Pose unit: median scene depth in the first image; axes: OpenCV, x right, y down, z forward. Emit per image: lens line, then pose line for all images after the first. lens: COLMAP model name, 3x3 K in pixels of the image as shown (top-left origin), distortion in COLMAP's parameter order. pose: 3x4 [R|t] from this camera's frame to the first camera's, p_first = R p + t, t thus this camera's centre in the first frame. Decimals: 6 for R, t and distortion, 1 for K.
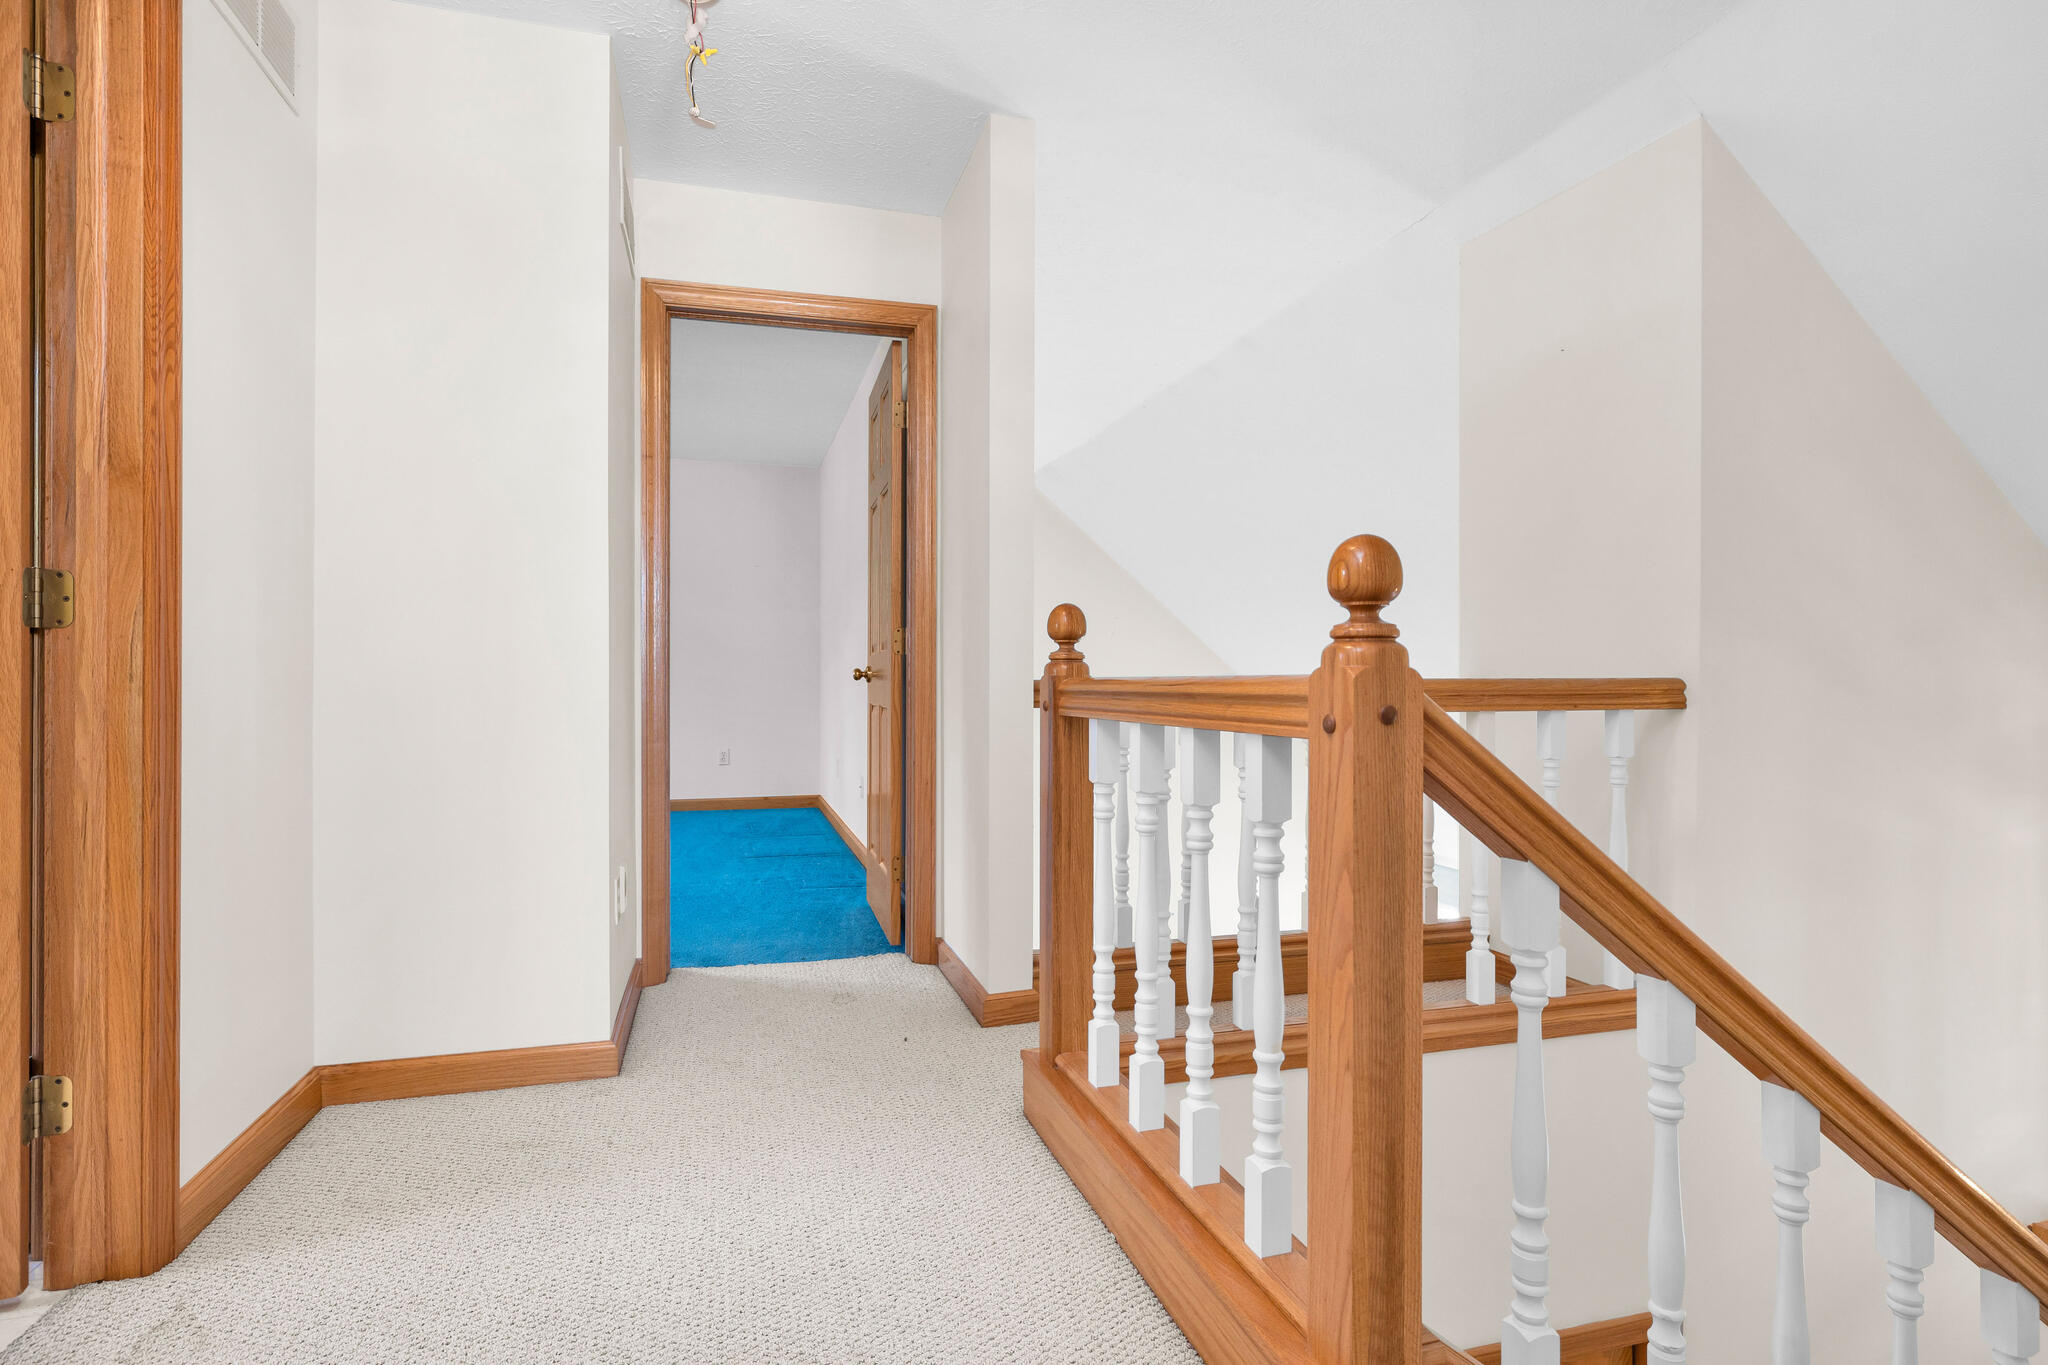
lens RADIAL K [[1048.3, 0, 1029.2], [0, 1048.3, 679.2], [0, 0, 1]] dist [0.000037, -0.000032]
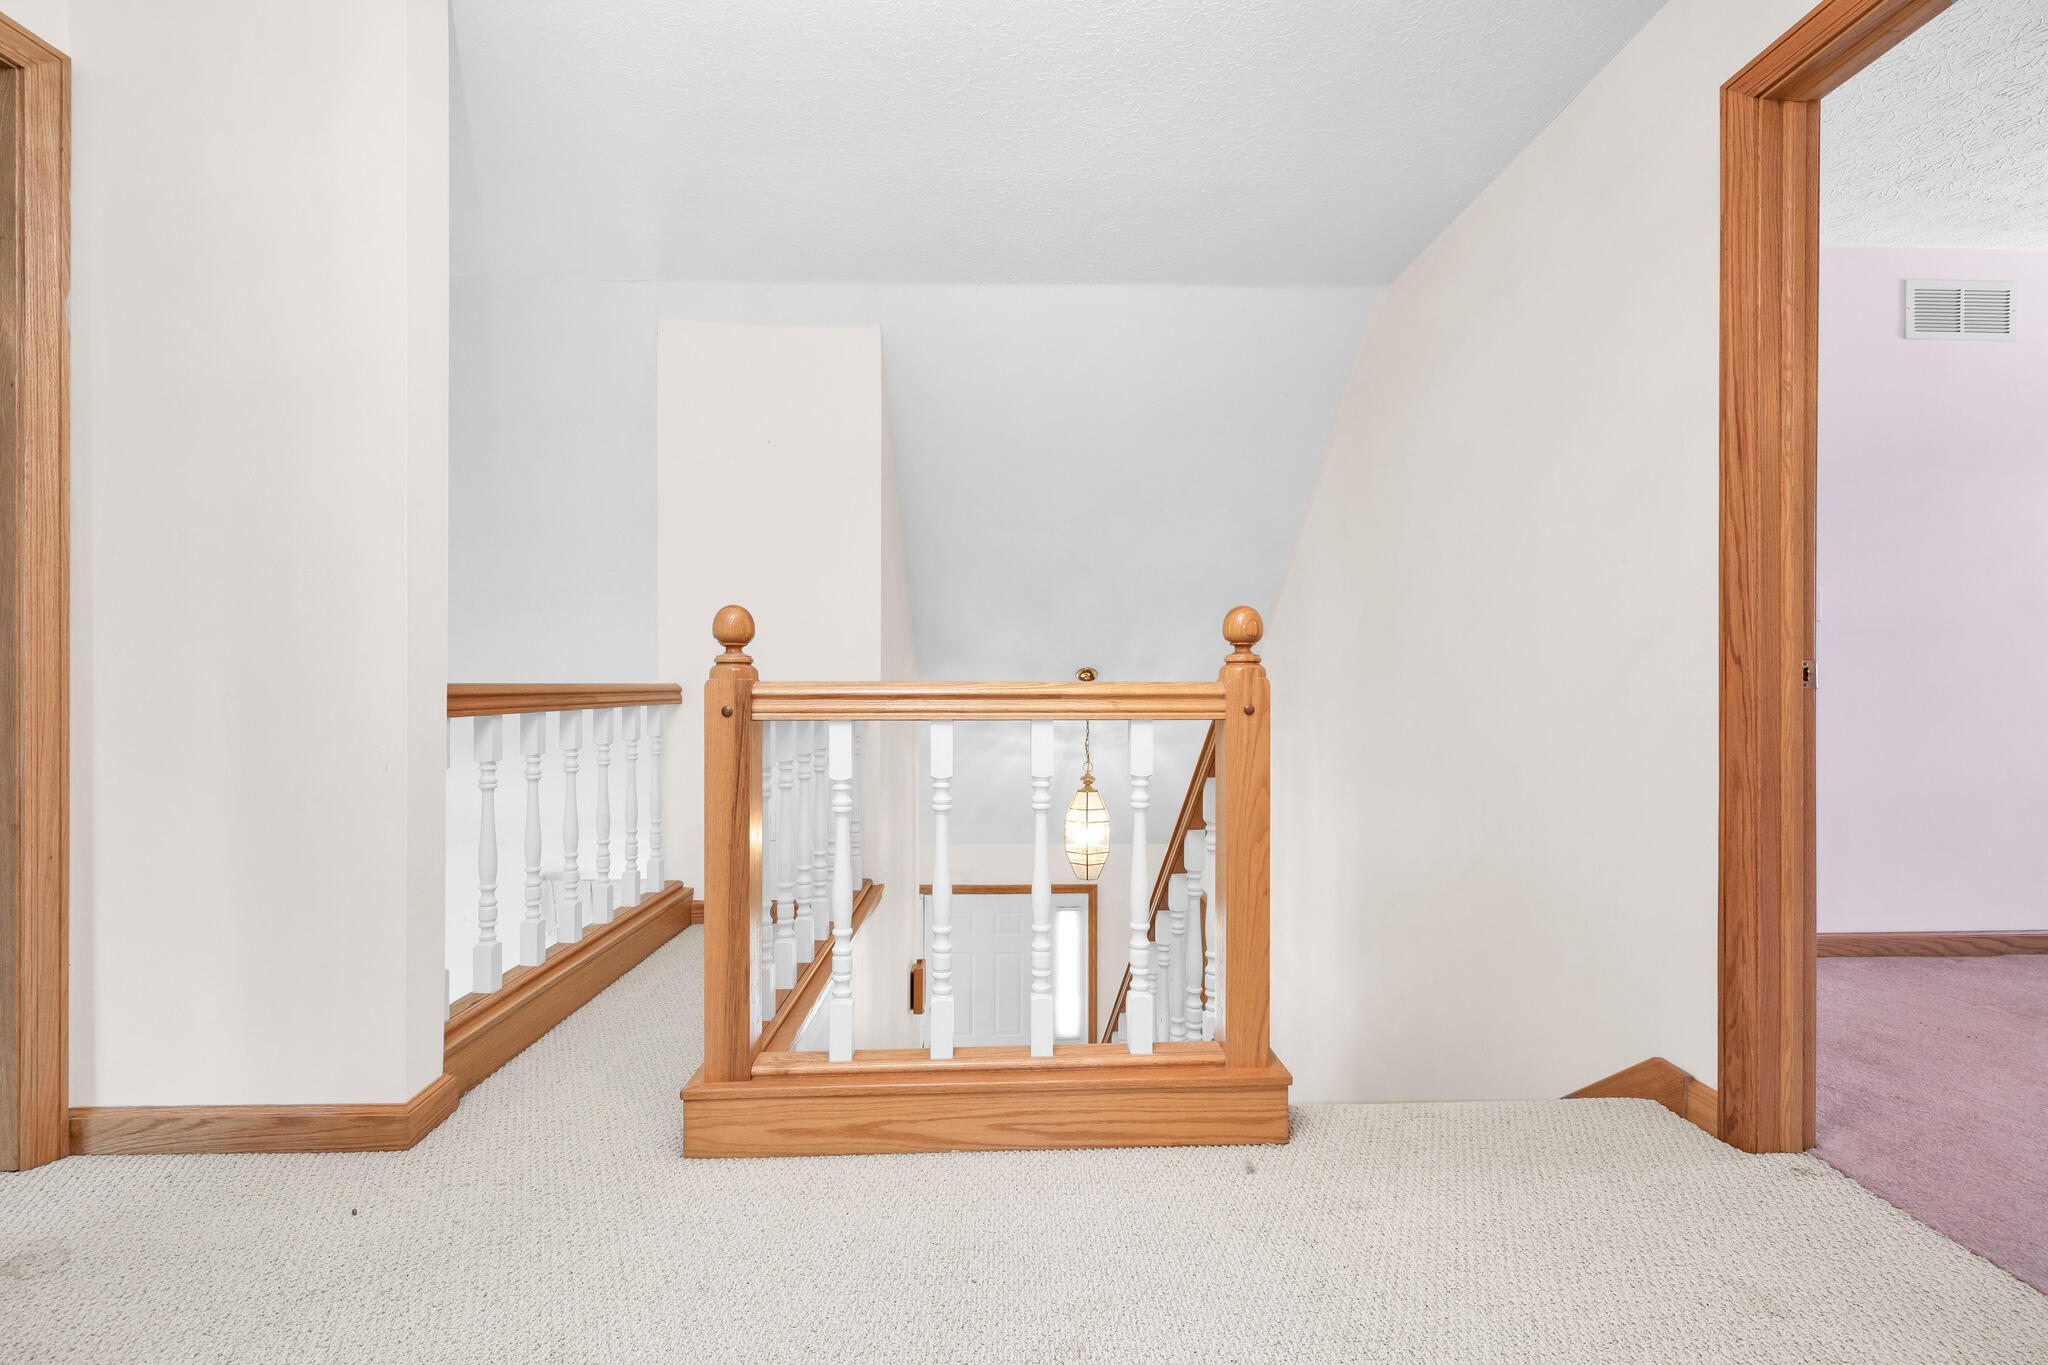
lens RADIAL K [[872.0, 0, 1026.0], [0, 872.0, 686.1], [0, 0, 1]] dist [0.001010, -0.000230]
pose [[0.243730, -0.003125, 0.969838, -1.091272], [-0.002458, 0.999990, 0.003840, -0.002327], [-0.969840, -0.003320, 0.243720, 0.861604]]
